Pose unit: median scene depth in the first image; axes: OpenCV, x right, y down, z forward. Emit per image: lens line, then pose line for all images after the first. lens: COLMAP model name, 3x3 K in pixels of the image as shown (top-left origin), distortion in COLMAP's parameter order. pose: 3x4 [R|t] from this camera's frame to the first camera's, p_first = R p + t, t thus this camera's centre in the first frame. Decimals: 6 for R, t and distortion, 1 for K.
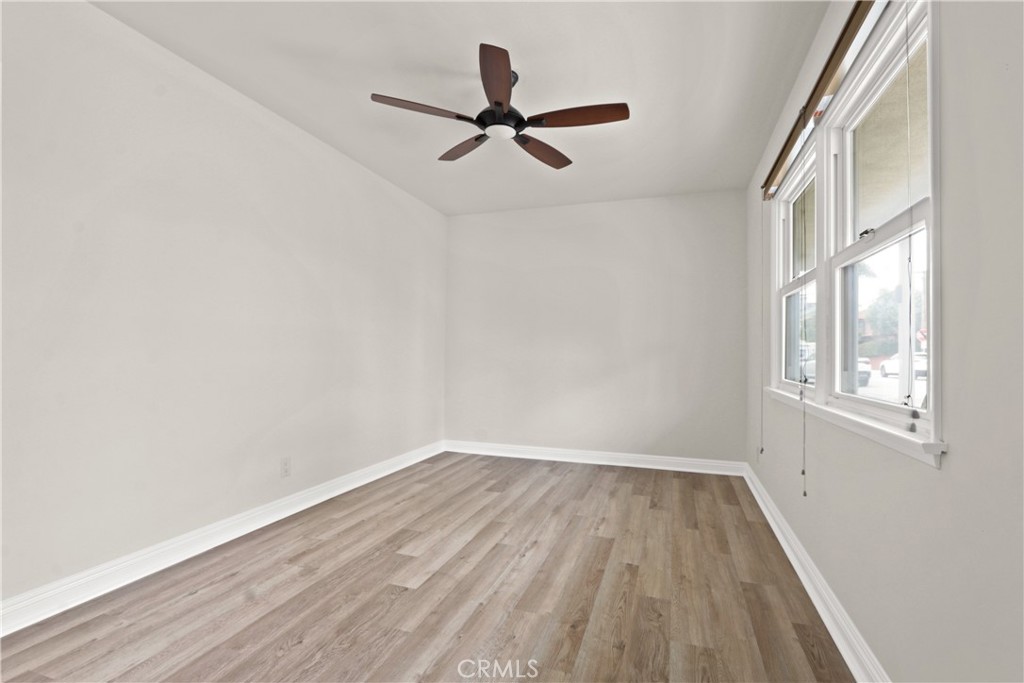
lens RADIAL K [[472.7, 0, 514.6], [0, 472.7, 345.3], [0, 0, 1]] dist [-0.012180, -0.000117]
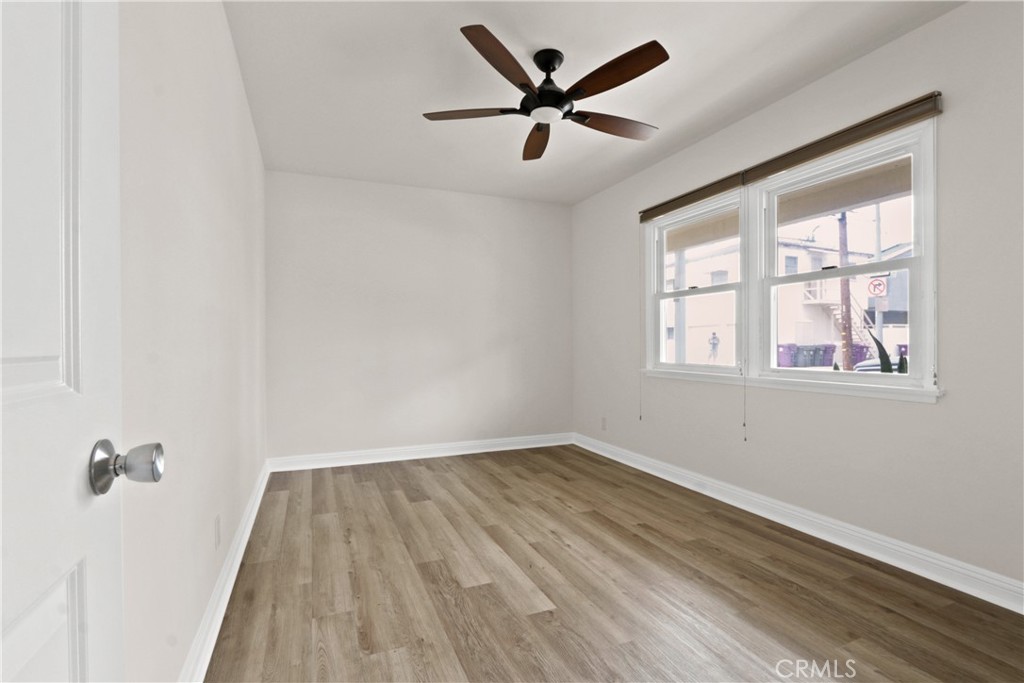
lens RADIAL K [[472.7, 0, 514.6], [0, 472.7, 345.3], [0, 0, 1]] dist [-0.012180, -0.000117]
pose [[0.743372, -0.013522, 0.668742, -0.654685], [-0.002497, 0.999733, 0.022989, -0.005527], [-0.668874, -0.018759, 0.743139, 0.295377]]
